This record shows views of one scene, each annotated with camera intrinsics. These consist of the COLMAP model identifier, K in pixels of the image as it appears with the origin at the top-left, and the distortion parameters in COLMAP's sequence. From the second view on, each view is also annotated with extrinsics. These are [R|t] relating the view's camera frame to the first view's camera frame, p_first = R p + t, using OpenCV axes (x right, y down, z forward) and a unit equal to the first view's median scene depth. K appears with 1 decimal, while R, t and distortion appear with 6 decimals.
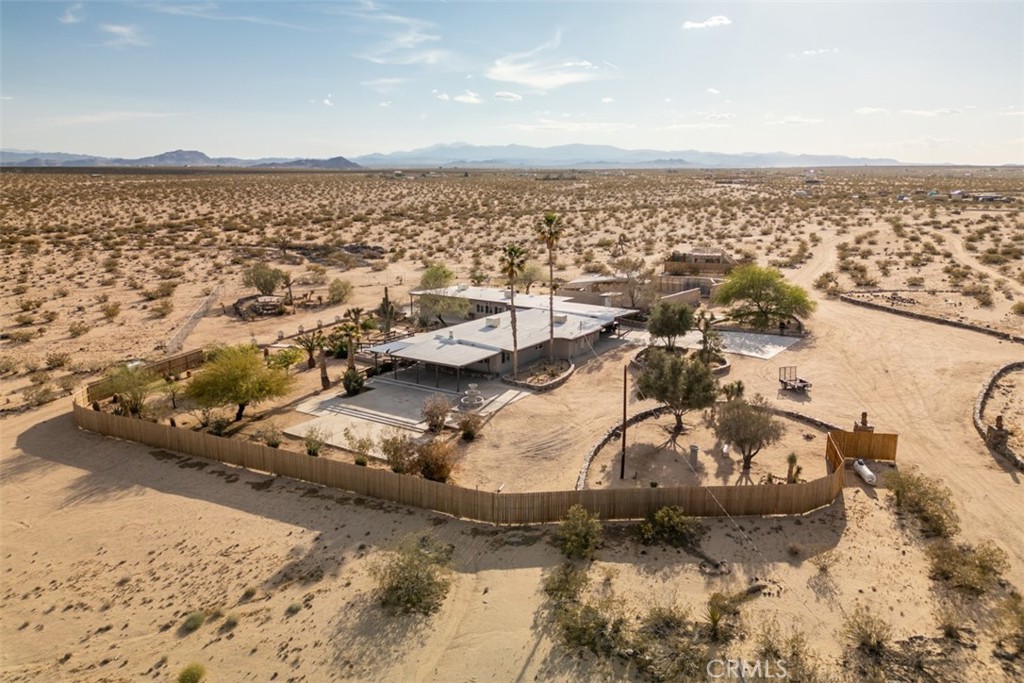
lens RADIAL K [[742.7, 0, 512.0], [0, 742.7, 341.5], [0, 0, 1]] dist [0.077065, -0.080753]
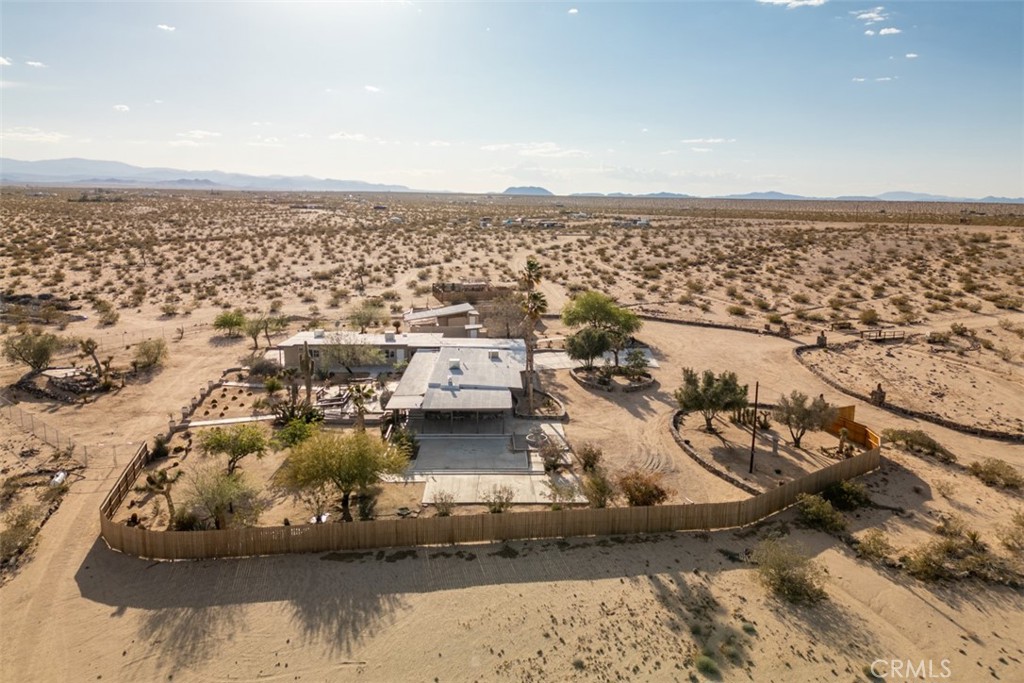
lens RADIAL K [[742.7, 0, 512.0], [0, 742.7, 341.5], [0, 0, 1]] dist [0.077065, -0.080753]
pose [[0.817365, -0.102061, 0.567008, -0.585643], [0.117484, 0.993030, 0.009386, -0.062542], [-0.564014, 0.058942, 0.823659, 0.119806]]
